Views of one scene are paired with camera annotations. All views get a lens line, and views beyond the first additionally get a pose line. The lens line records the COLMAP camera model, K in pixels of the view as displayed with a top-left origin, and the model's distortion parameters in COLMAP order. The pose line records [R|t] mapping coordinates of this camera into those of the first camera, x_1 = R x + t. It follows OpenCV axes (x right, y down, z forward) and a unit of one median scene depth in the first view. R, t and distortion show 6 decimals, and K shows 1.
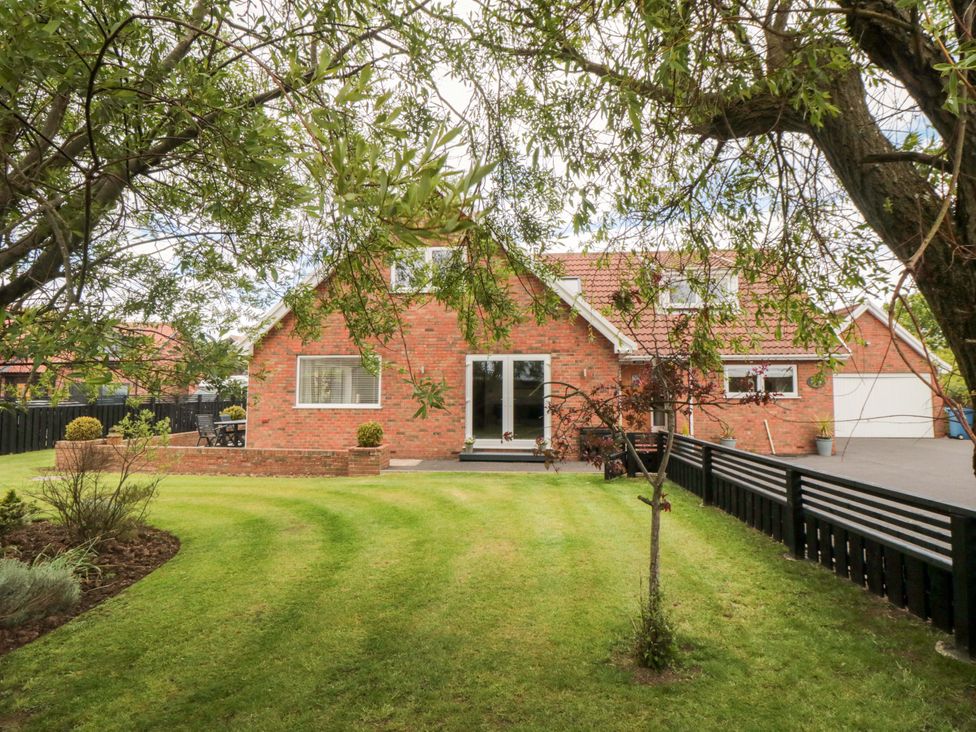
lens RADIAL K [[505.5, 0, 493.1], [0, 505.5, 364.3], [0, 0, 1]] dist [-0.009320, -0.005768]
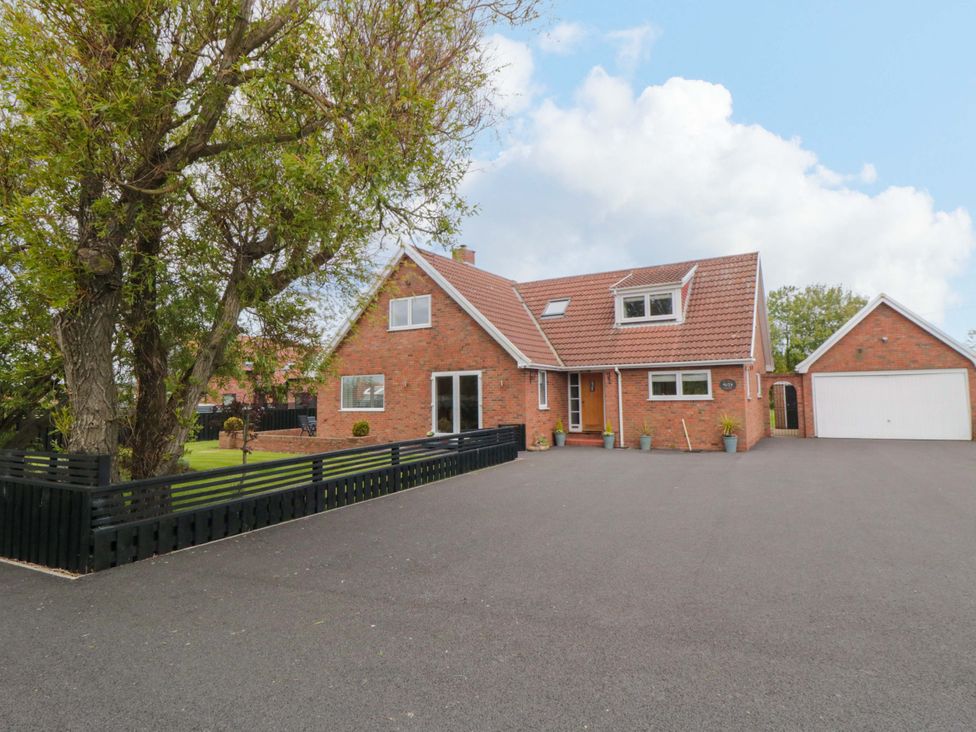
lens RADIAL K [[505.5, 0, 521.0], [0, 505.5, 357.0], [0, 0, 1]] dist [-0.009320, -0.005768]
pose [[0.926033, -0.045535, -0.374685, 0.679552], [0.038227, 0.998906, -0.026917, -0.013714], [0.375501, 0.010603, 0.926761, -0.197119]]
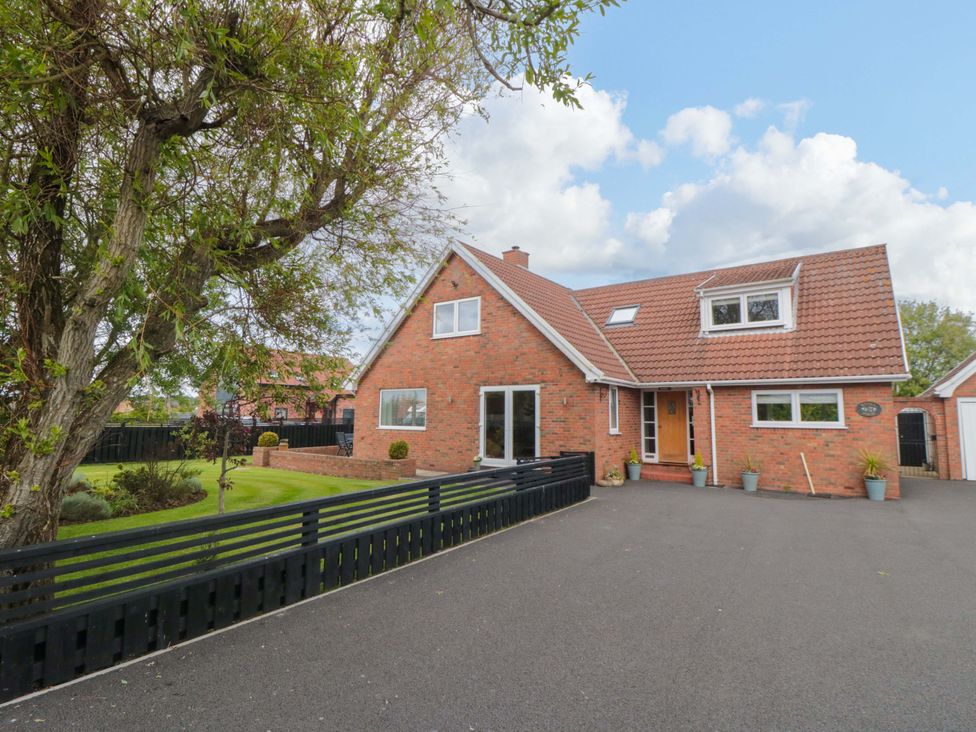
lens RADIAL K [[505.5, 0, 496.1], [0, 505.5, 361.4], [0, 0, 1]] dist [-0.009320, -0.005768]
pose [[0.868448, -0.046341, -0.493610, 0.554436], [0.017684, 0.997884, -0.062571, -0.002586], [0.495466, 0.045611, 0.867429, -0.020475]]
